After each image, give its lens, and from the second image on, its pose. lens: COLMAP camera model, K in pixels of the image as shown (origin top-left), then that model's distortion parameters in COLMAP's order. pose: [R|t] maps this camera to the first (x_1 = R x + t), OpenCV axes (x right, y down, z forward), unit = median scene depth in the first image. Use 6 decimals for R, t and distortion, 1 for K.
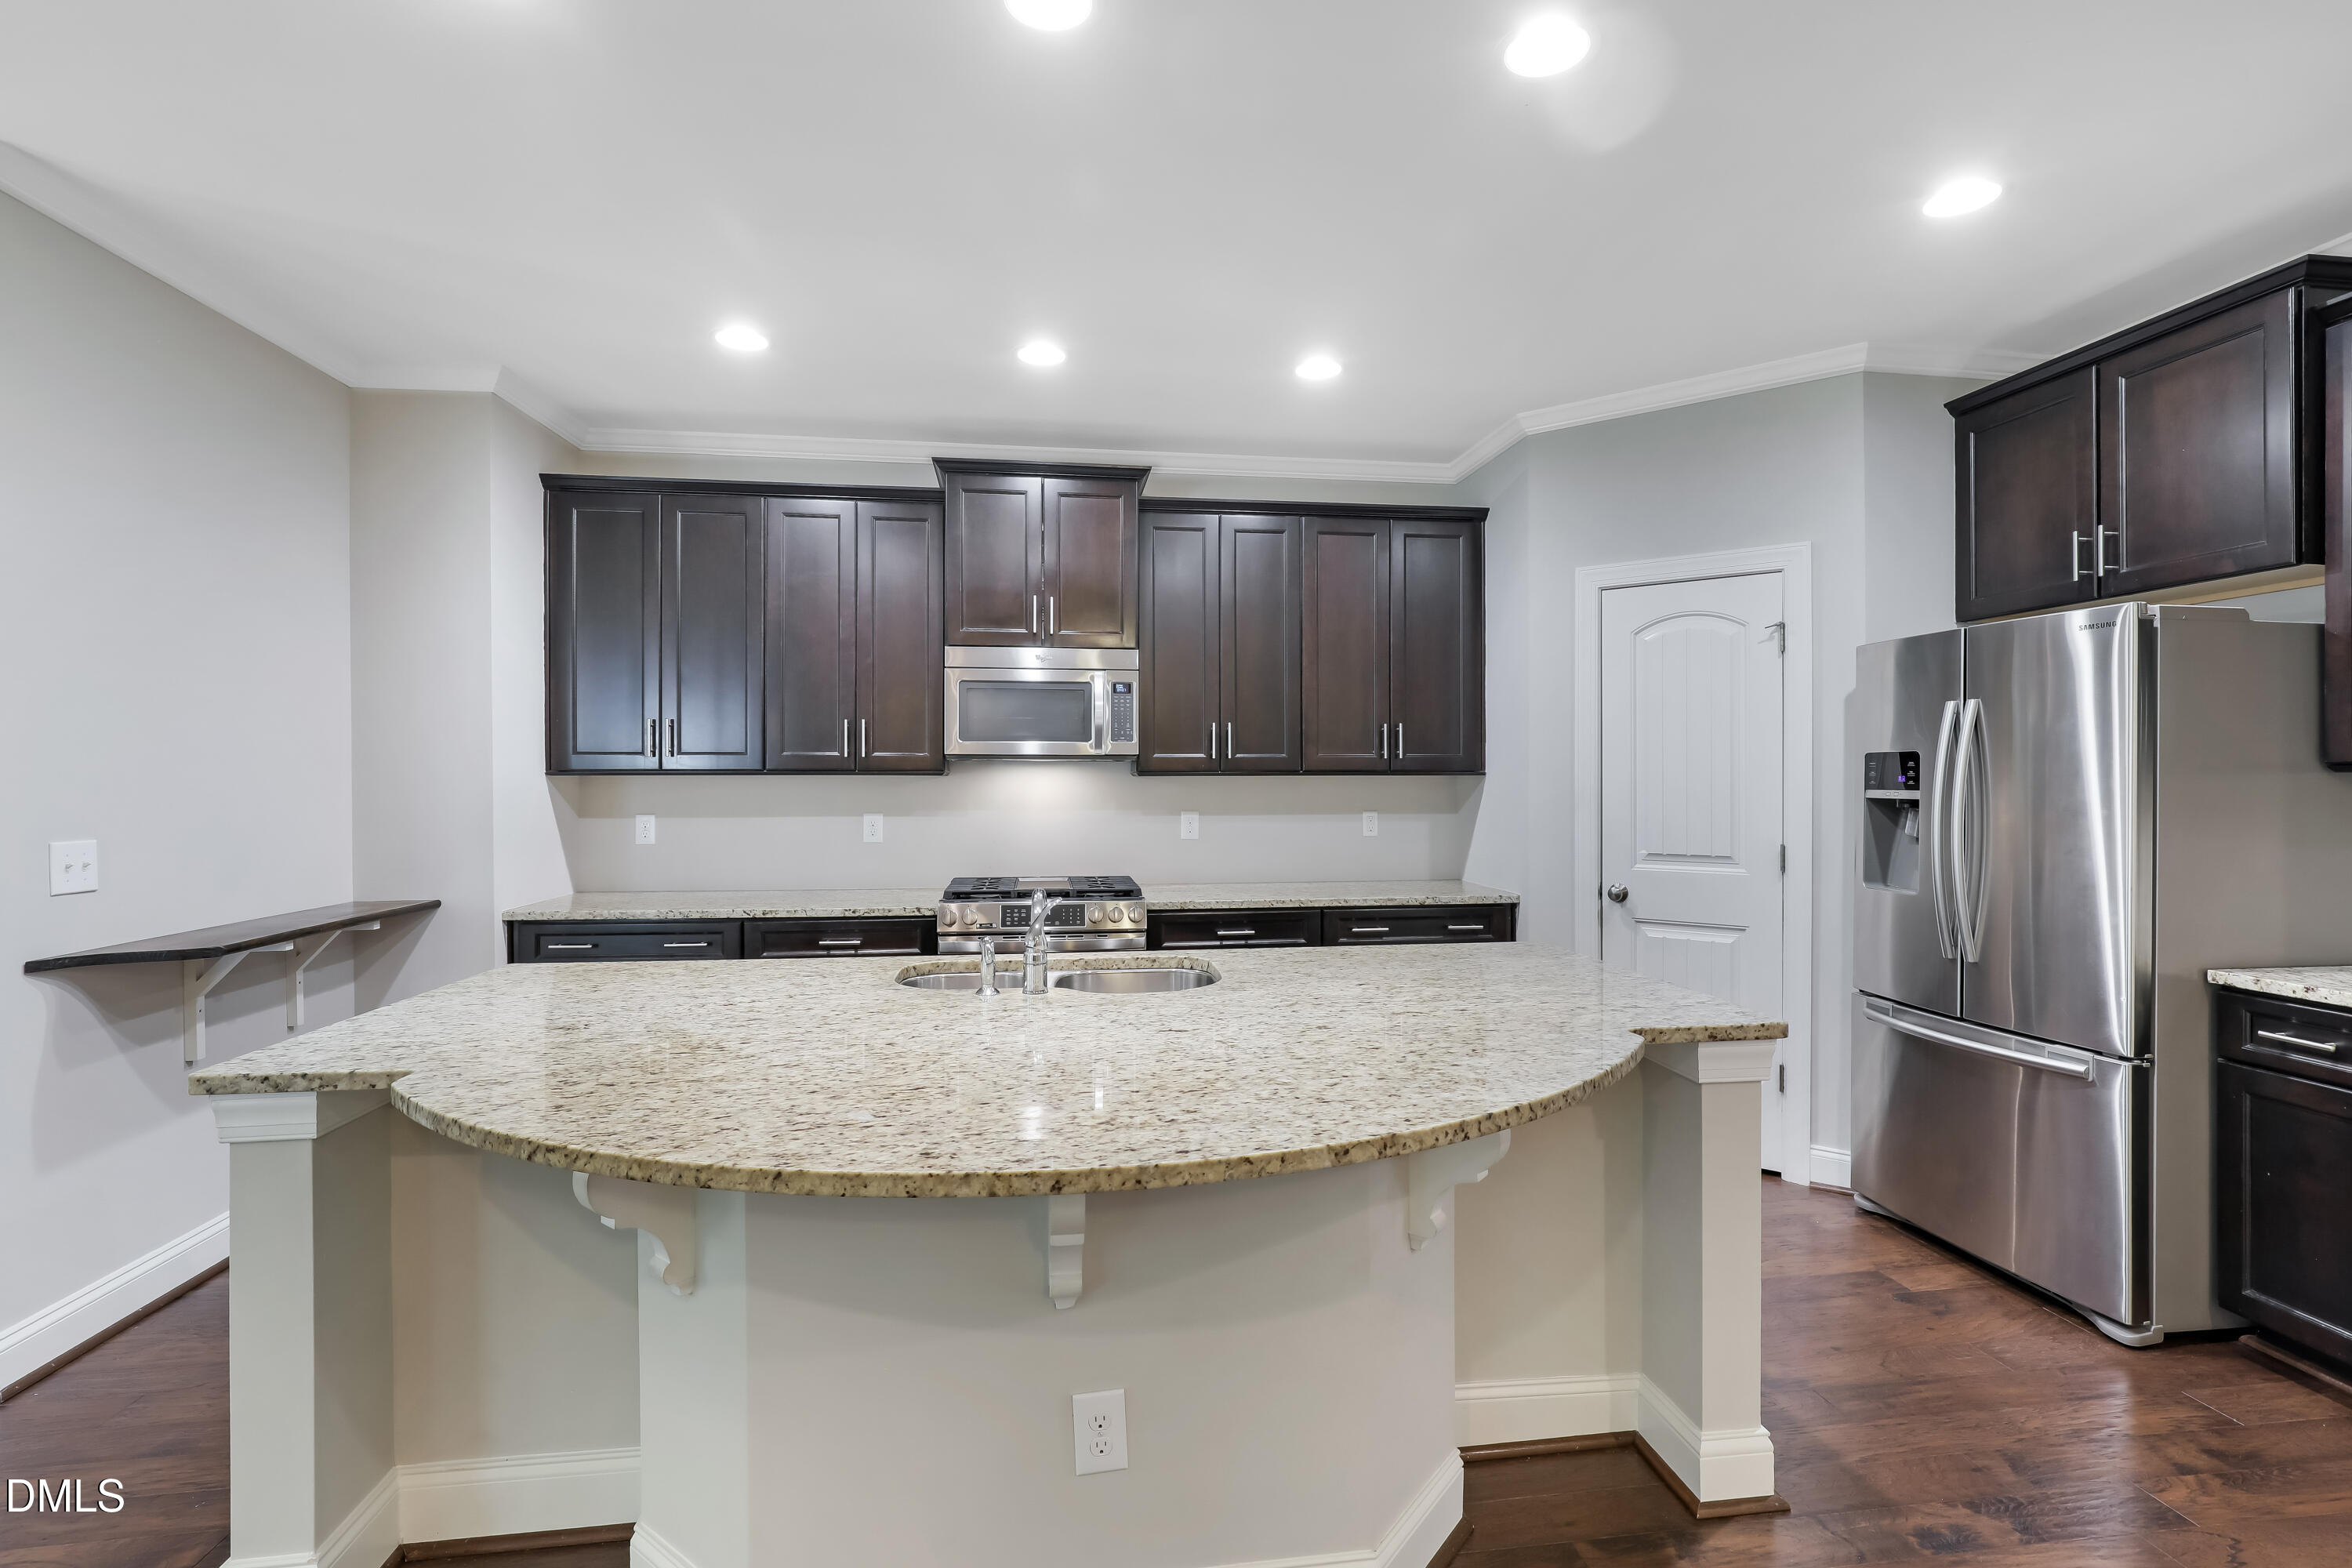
lens RADIAL K [[1112.2, 0, 1192.8], [0, 1112.2, 777.6], [0, 0, 1]] dist [-0.023811, 0.002589]
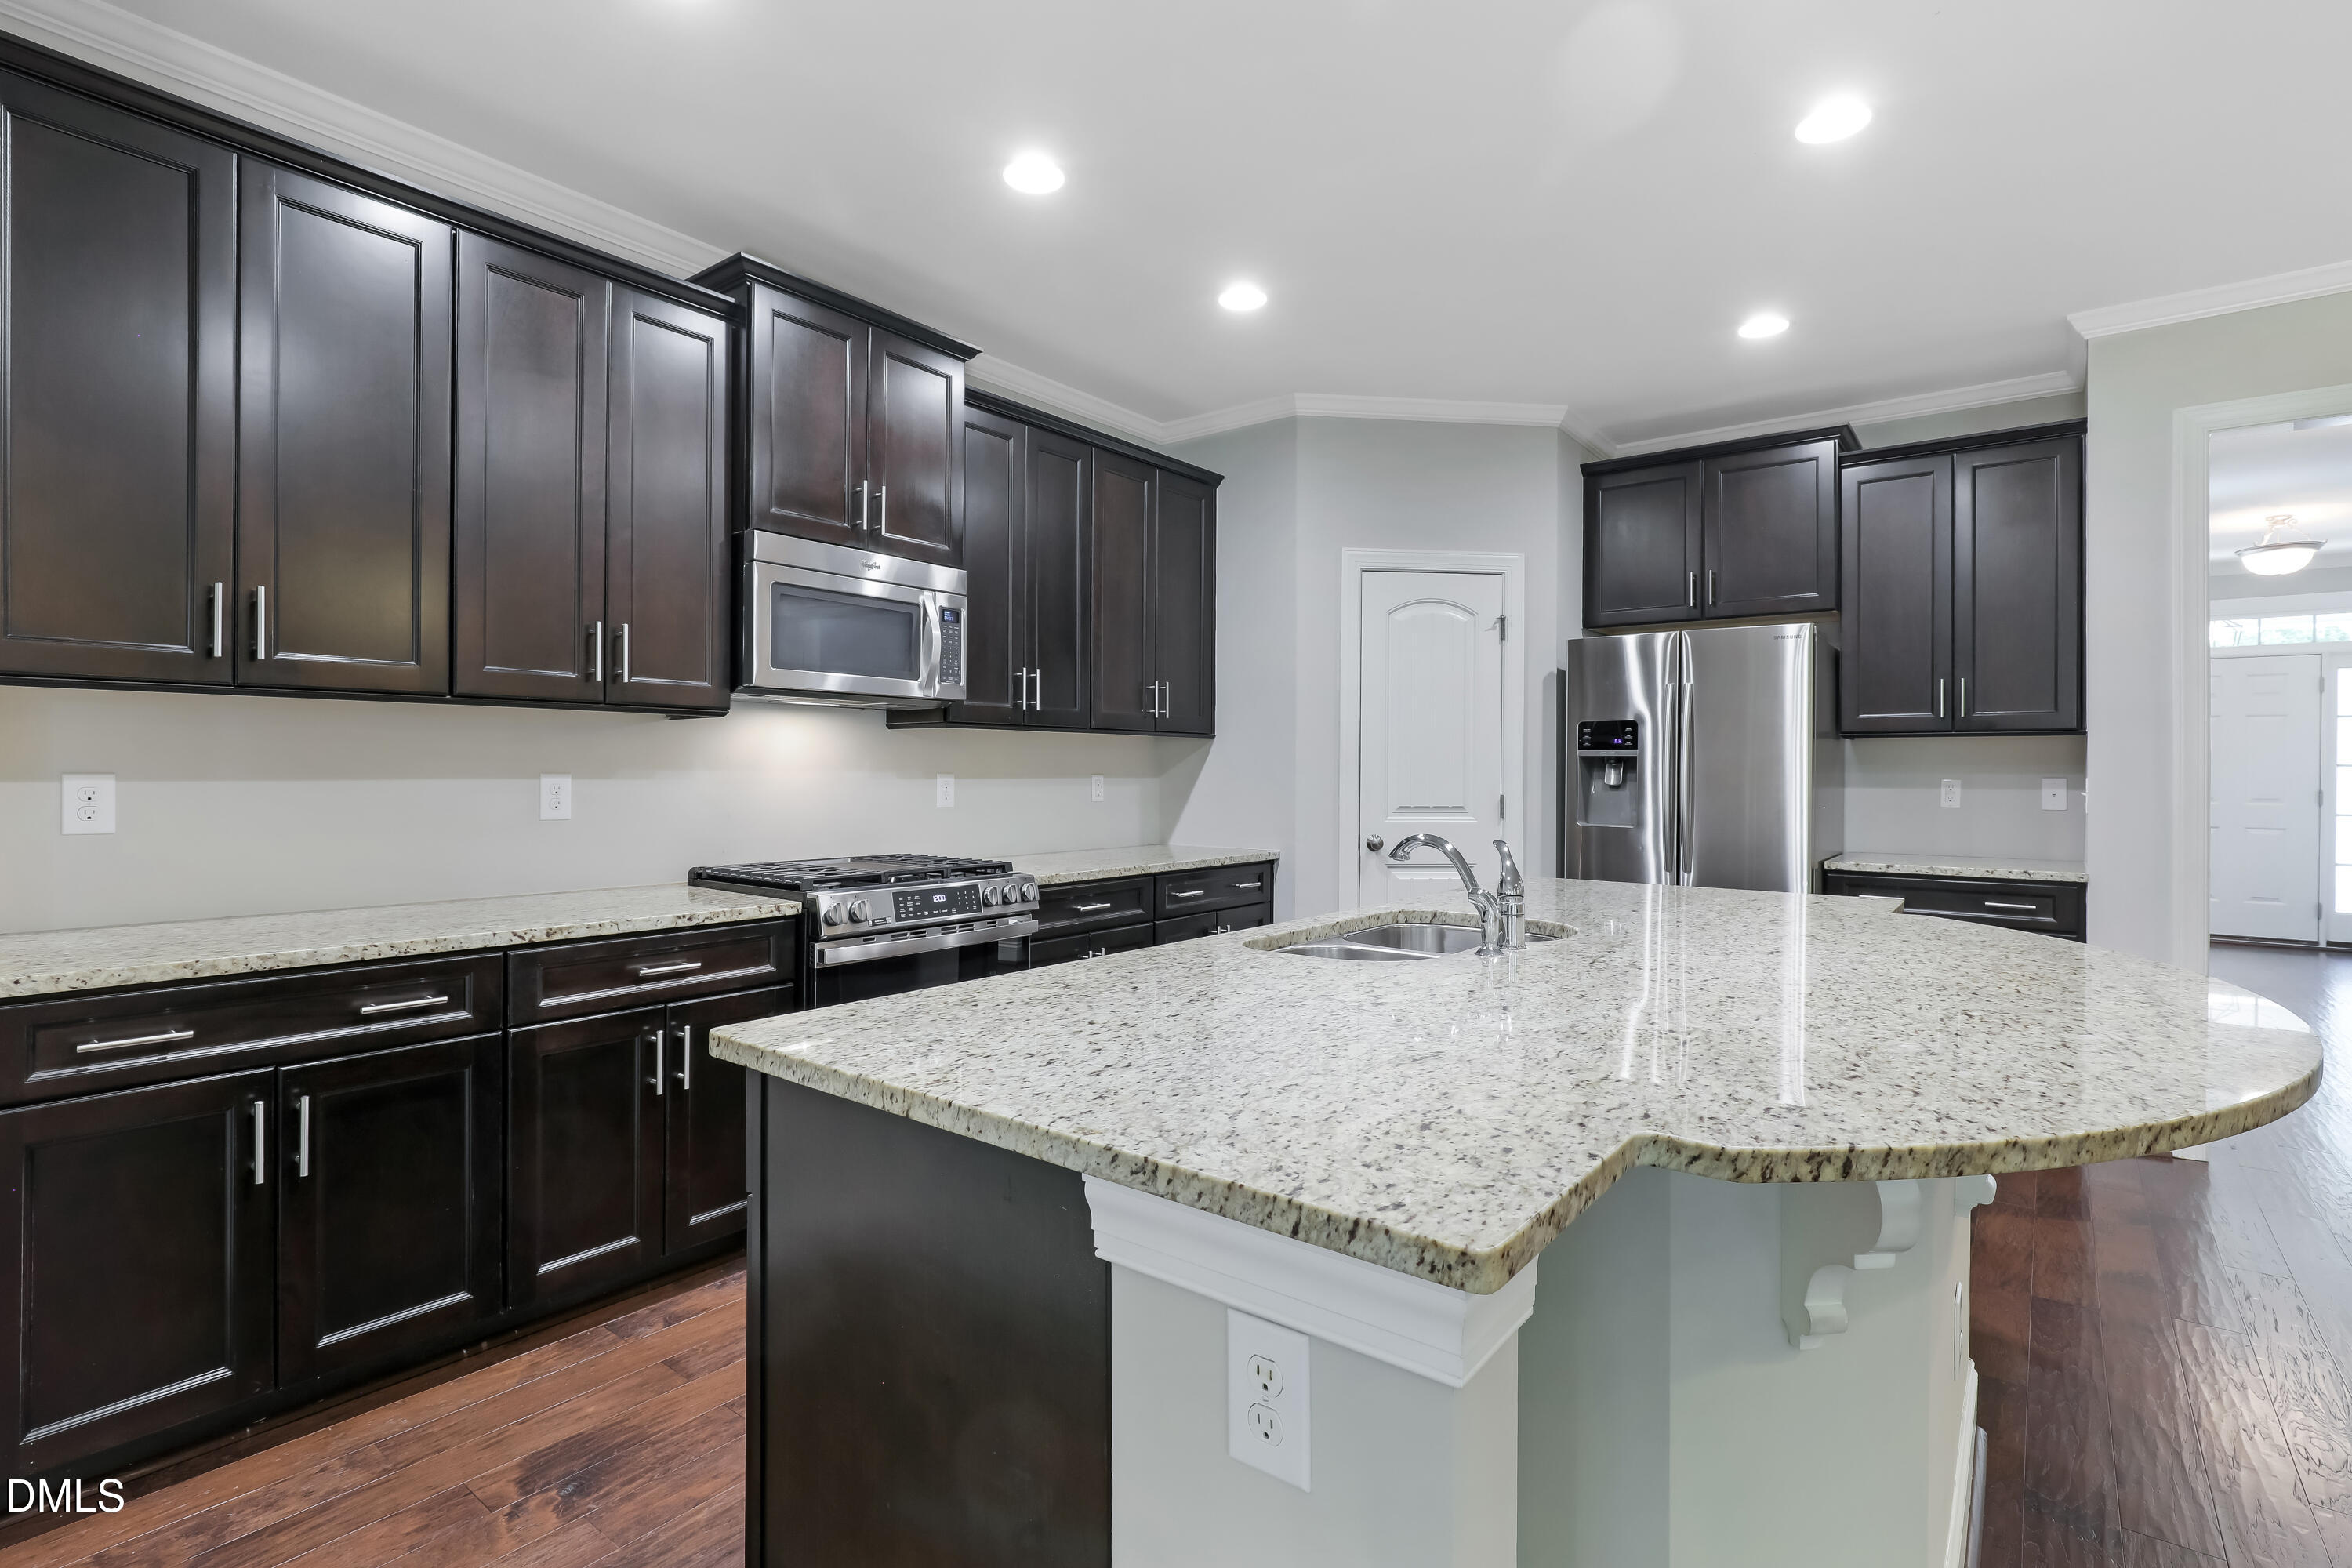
lens RADIAL K [[1112.2, 0, 1178.1], [0, 1112.2, 783.0], [0, 0, 1]] dist [-0.023811, 0.002589]
pose [[0.713073, -0.003035, 0.701084, -0.531966], [-0.004558, 0.999949, 0.008965, 0.033317], [-0.701075, -0.009588, 0.713023, 0.327335]]
